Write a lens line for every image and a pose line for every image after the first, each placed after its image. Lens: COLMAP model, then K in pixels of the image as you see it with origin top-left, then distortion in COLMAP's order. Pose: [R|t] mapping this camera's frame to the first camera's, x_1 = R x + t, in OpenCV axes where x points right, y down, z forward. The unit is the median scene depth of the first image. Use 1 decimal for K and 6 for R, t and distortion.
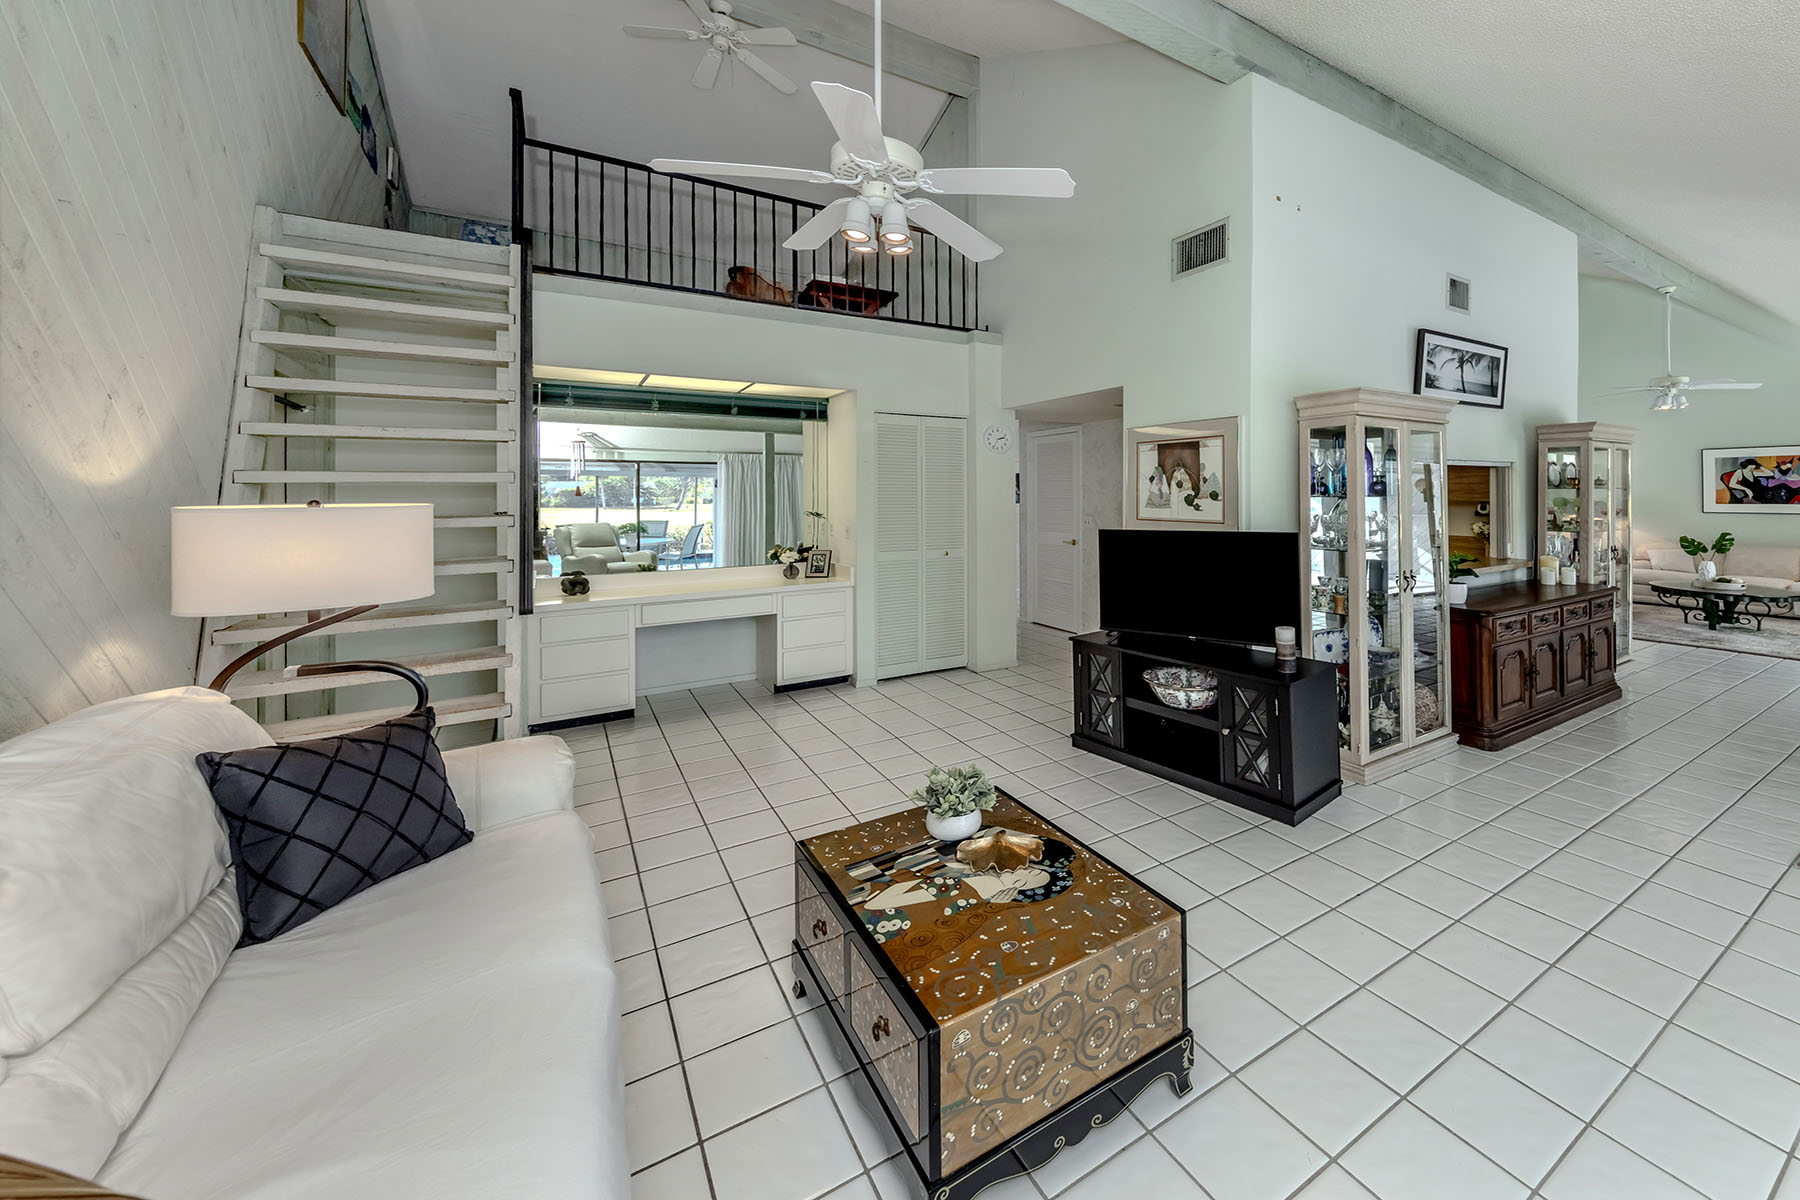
lens RADIAL K [[757.8, 0, 902.3], [0, 757.8, 490.6], [0, 0, 1]] dist [0.002145, 0.000062]
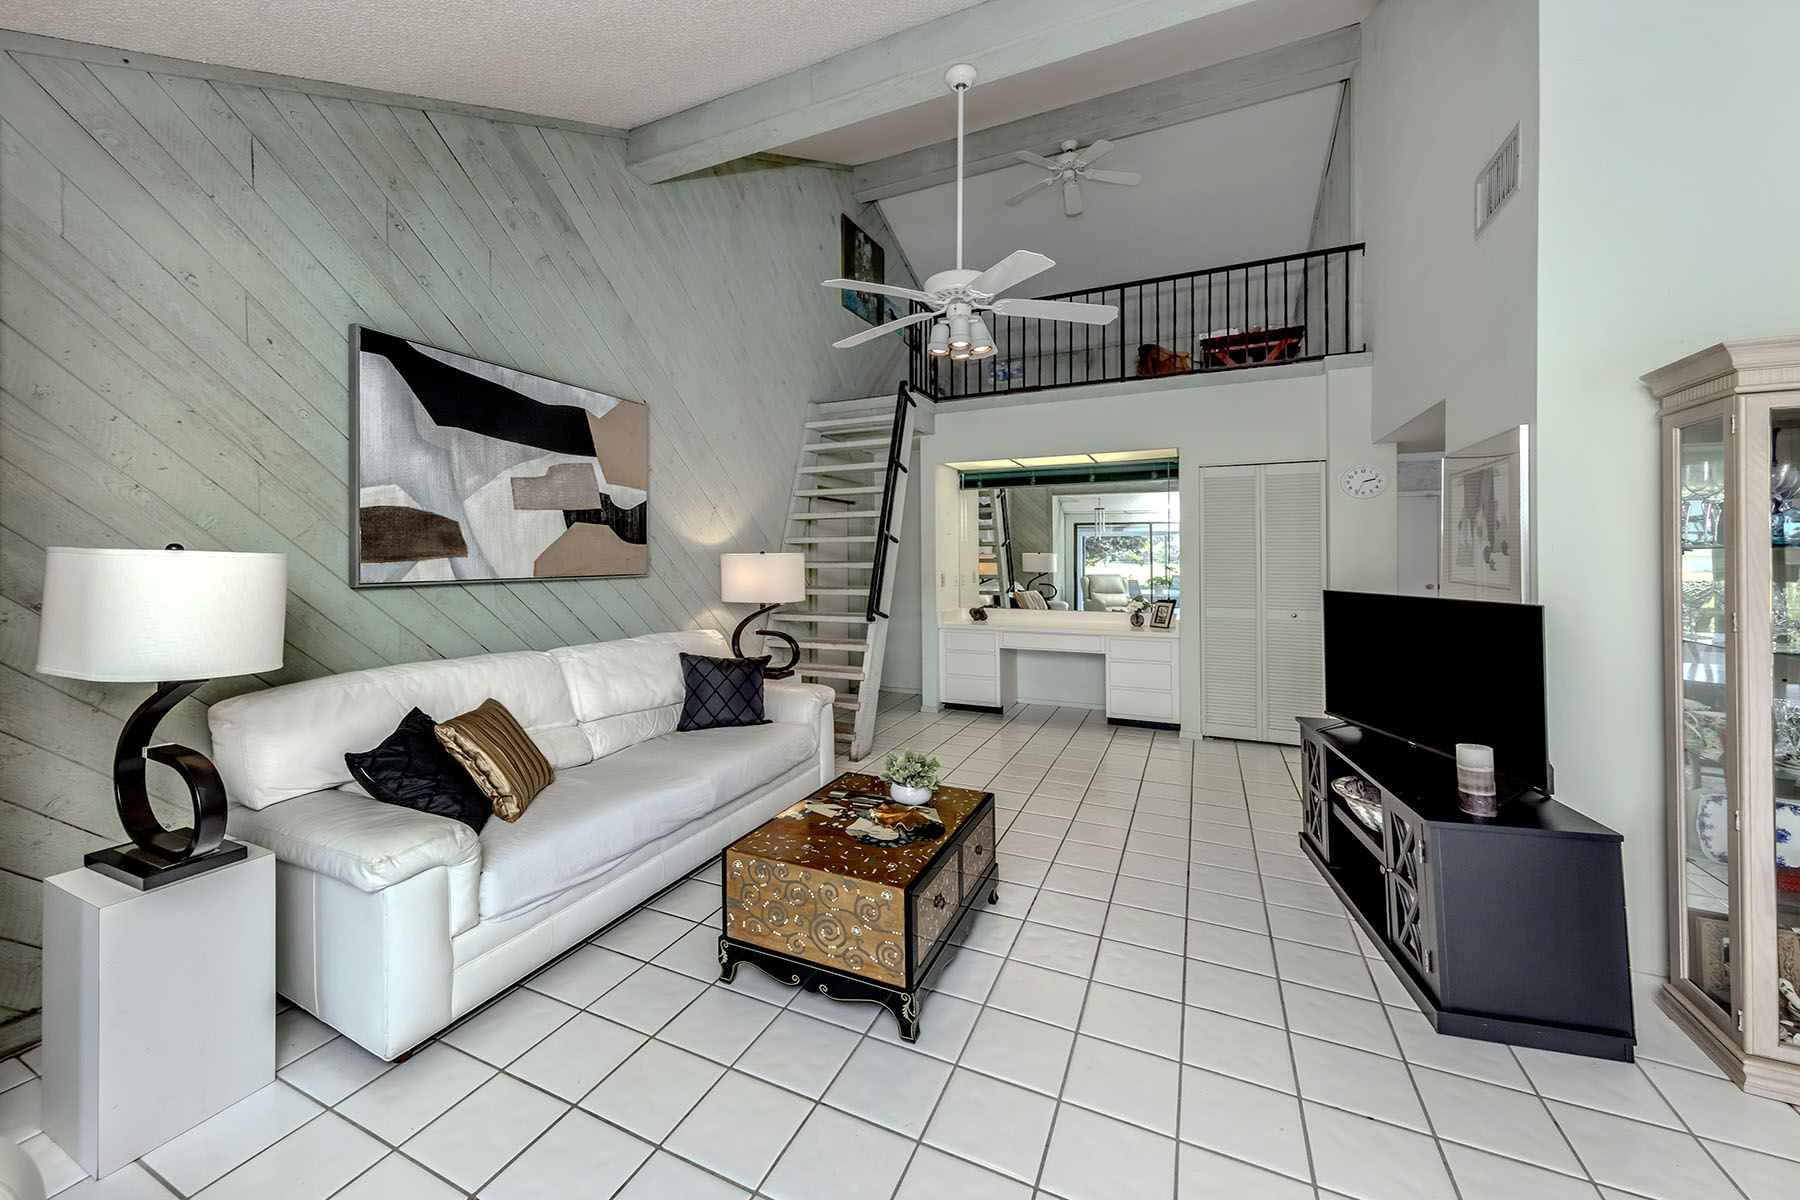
lens RADIAL K [[687.1, 0, 863.2], [0, 687.1, 553.3], [0, 0, 1]] dist [0.000452, 0.000076]
pose [[0.491166, 0.001890, -0.871064, 0.645789], [0.002001, 0.999993, 0.003298, 0.008122], [0.871064, -0.003362, 0.491159, 0.203130]]
